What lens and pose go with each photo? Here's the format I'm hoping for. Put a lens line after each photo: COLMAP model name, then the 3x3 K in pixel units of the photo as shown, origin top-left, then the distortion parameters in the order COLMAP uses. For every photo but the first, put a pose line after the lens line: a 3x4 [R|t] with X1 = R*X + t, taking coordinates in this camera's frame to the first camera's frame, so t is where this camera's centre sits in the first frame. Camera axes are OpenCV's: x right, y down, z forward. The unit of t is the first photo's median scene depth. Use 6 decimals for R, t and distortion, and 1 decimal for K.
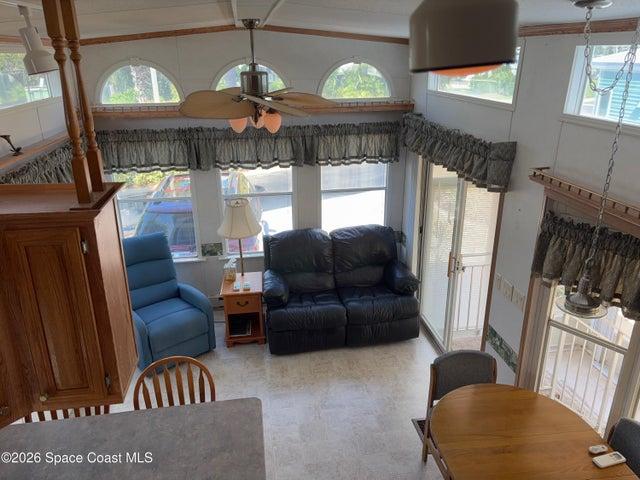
lens RADIAL K [[486.6, 0, 321.7], [0, 486.6, 237.3], [0, 0, 1]] dist [0.057468, -0.057932]
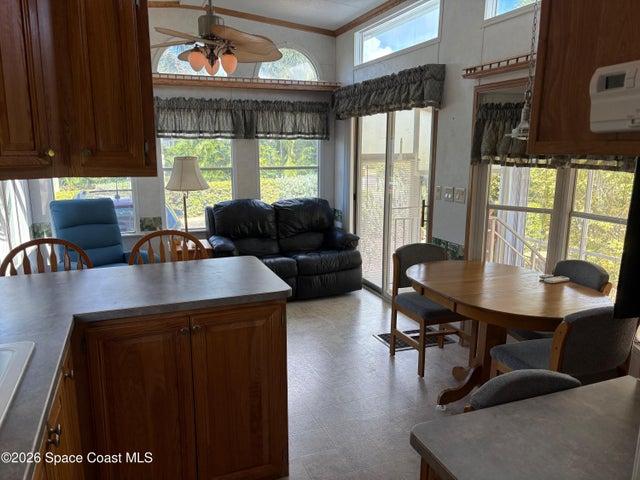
lens RADIAL K [[486.6, 0, 317.0], [0, 486.6, 243.2], [0, 0, 1]] dist [0.057468, -0.057932]
pose [[0.977402, -0.035304, 0.208420, -0.113536], [0.068758, 0.985437, -0.155522, 0.259391], [-0.199894, 0.166338, 0.965595, -0.018283]]
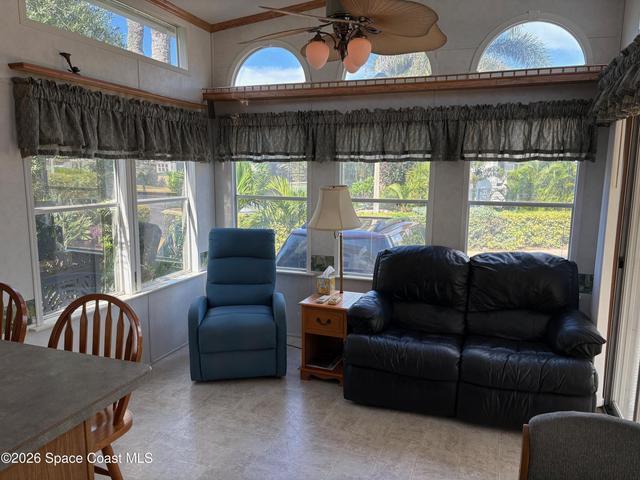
lens RADIAL K [[486.6, 0, 316.1], [0, 486.6, 245.7], [0, 0, 1]] dist [0.057468, -0.057932]
pose [[0.871827, 0.089726, -0.481527, 0.171289], [-0.183613, 0.971260, -0.151459, 0.131419], [0.454098, 0.220460, 0.863245, 0.302563]]
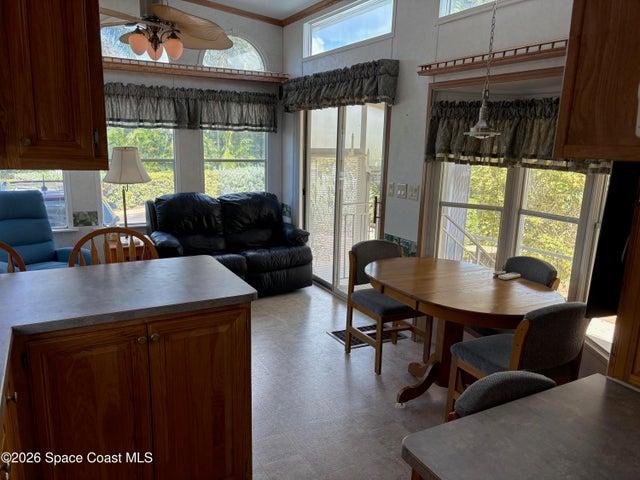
lens RADIAL K [[486.6, 0, 316.3], [0, 486.6, 244.6], [0, 0, 1]] dist [0.057468, -0.057932]
pose [[0.942908, -0.042239, 0.330364, -0.133765], [0.089290, 0.987673, -0.128565, 0.248435], [-0.320862, 0.150723, 0.935056, 0.006941]]
